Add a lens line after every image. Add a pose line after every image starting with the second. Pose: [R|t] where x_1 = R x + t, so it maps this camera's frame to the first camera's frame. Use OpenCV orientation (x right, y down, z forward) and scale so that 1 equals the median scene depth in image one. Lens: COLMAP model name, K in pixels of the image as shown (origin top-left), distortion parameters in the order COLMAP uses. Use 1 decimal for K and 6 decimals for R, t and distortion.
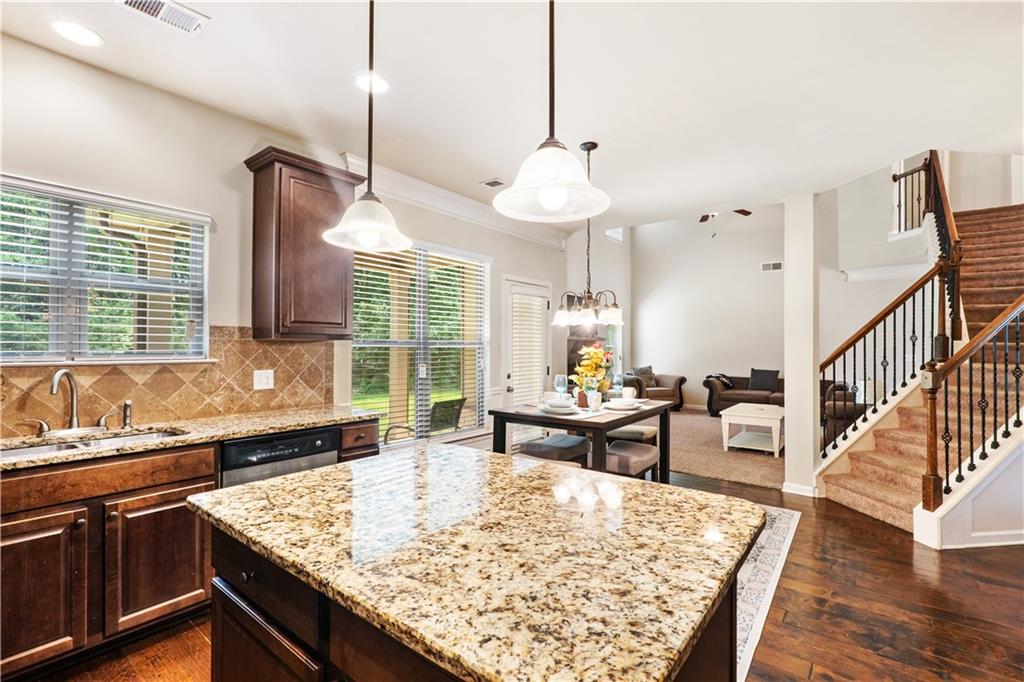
lens RADIAL K [[469.2, 0, 506.2], [0, 469.2, 339.5], [0, 0, 1]] dist [-0.012213, 0.001961]
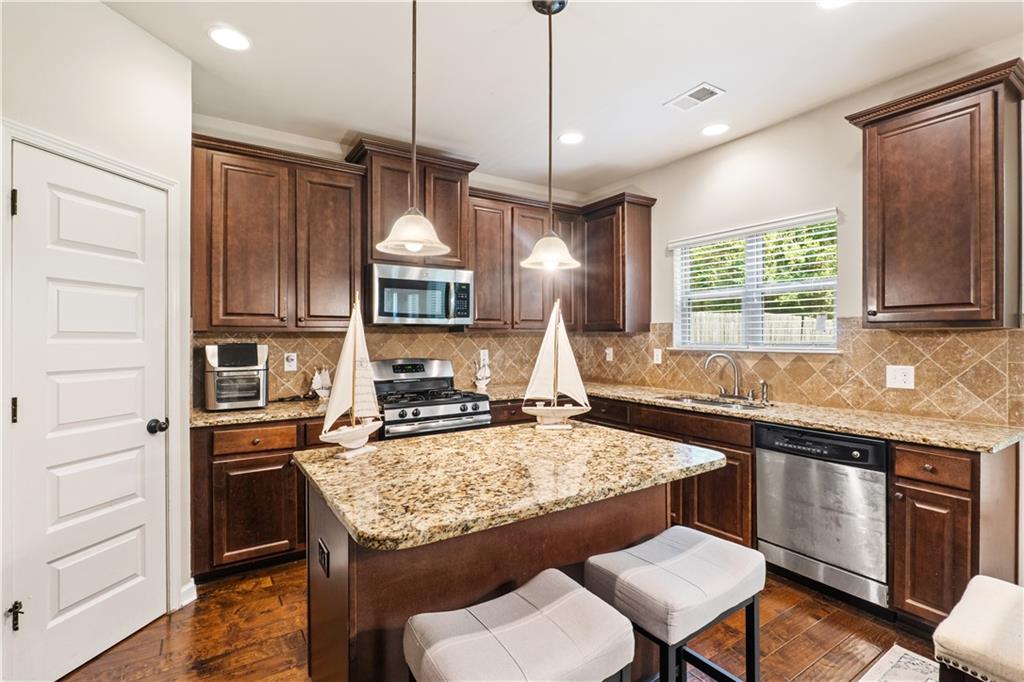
lens RADIAL K [[469.2, 0, 519.8], [0, 469.2, 339.5], [0, 0, 1]] dist [-0.012213, 0.001961]
pose [[-0.306408, -0.000146, -0.951900, 0.532491], [0.016277, 0.999853, -0.005393, 0.011925], [0.951761, -0.017146, -0.306361, 0.644035]]
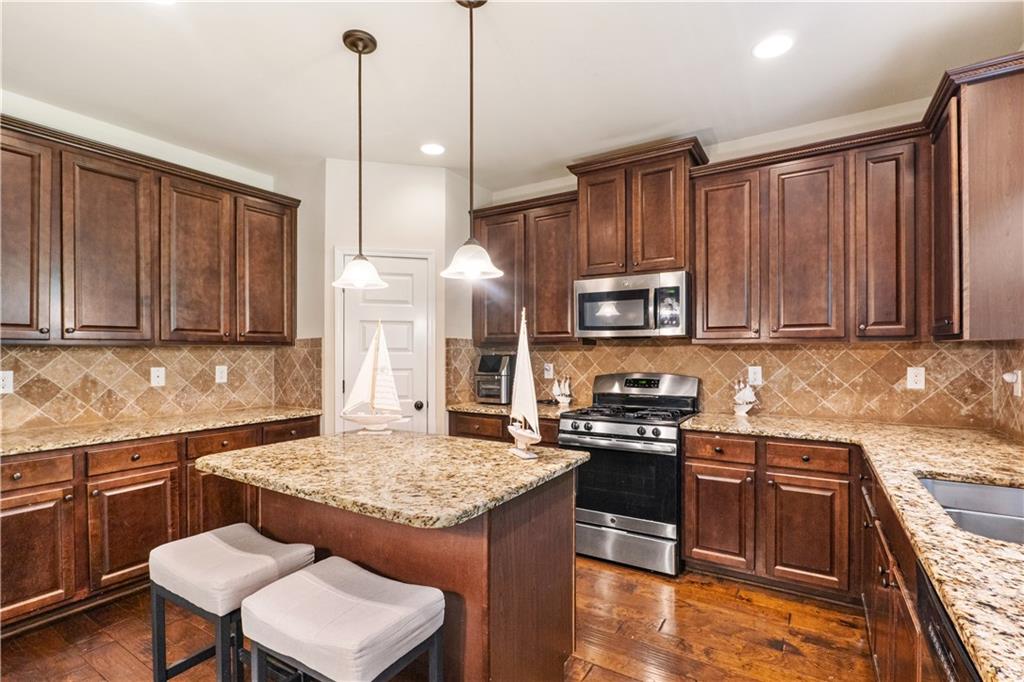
lens RADIAL K [[469.2, 0, 509.7], [0, 469.2, 359.3], [0, 0, 1]] dist [-0.012213, 0.001961]
pose [[-0.992912, 0.000704, -0.118853, -0.115077], [0.000642, 1.000000, 0.000554, 0.016377], [0.118853, 0.000474, -0.992912, 1.127934]]
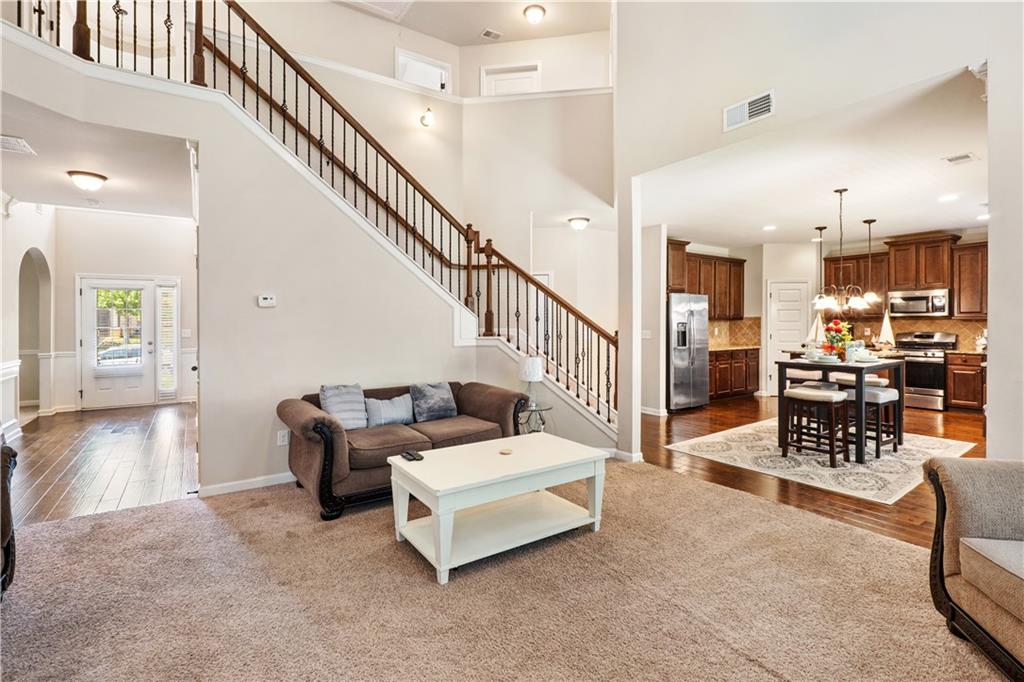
lens RADIAL K [[469.2, 0, 513.8], [0, 469.2, 325.5], [0, 0, 1]] dist [-0.012213, 0.001961]
pose [[-0.959345, -0.002778, 0.282224, 0.910446], [-0.006135, 0.999921, -0.011010, 0.059743], [-0.282171, -0.012293, -0.959285, 3.200439]]
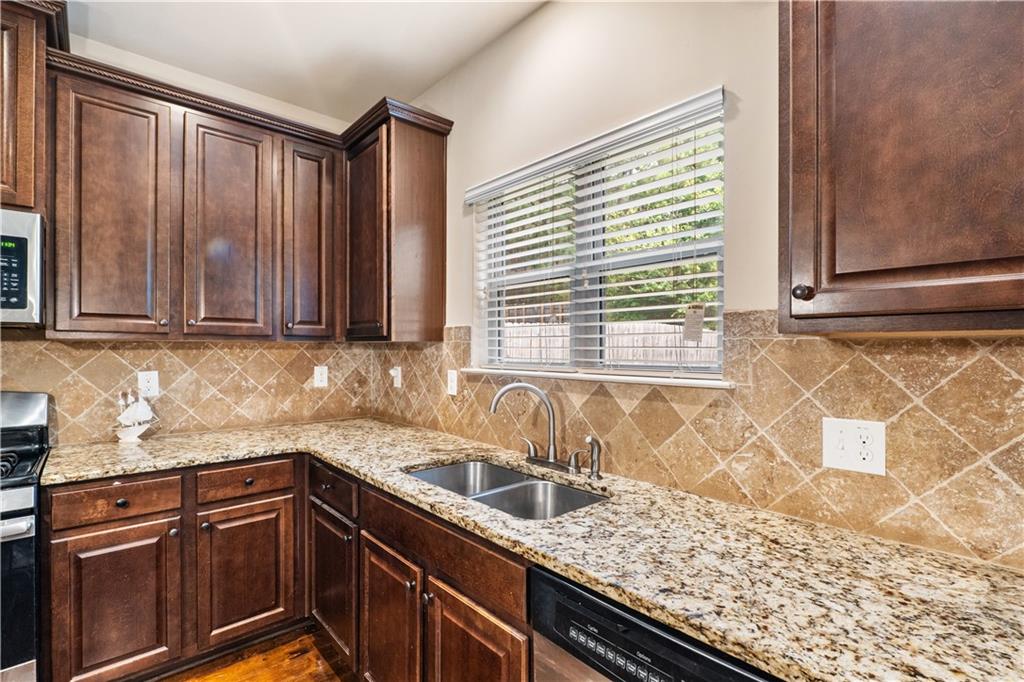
lens RADIAL K [[469.2, 0, 513.5], [0, 469.2, 349.3], [0, 0, 1]] dist [-0.012213, 0.001961]
pose [[-0.149449, -0.004584, -0.988759, -0.117918], [0.012627, 0.999899, -0.006544, 0.009007], [0.988689, -0.013463, -0.149376, 0.842946]]
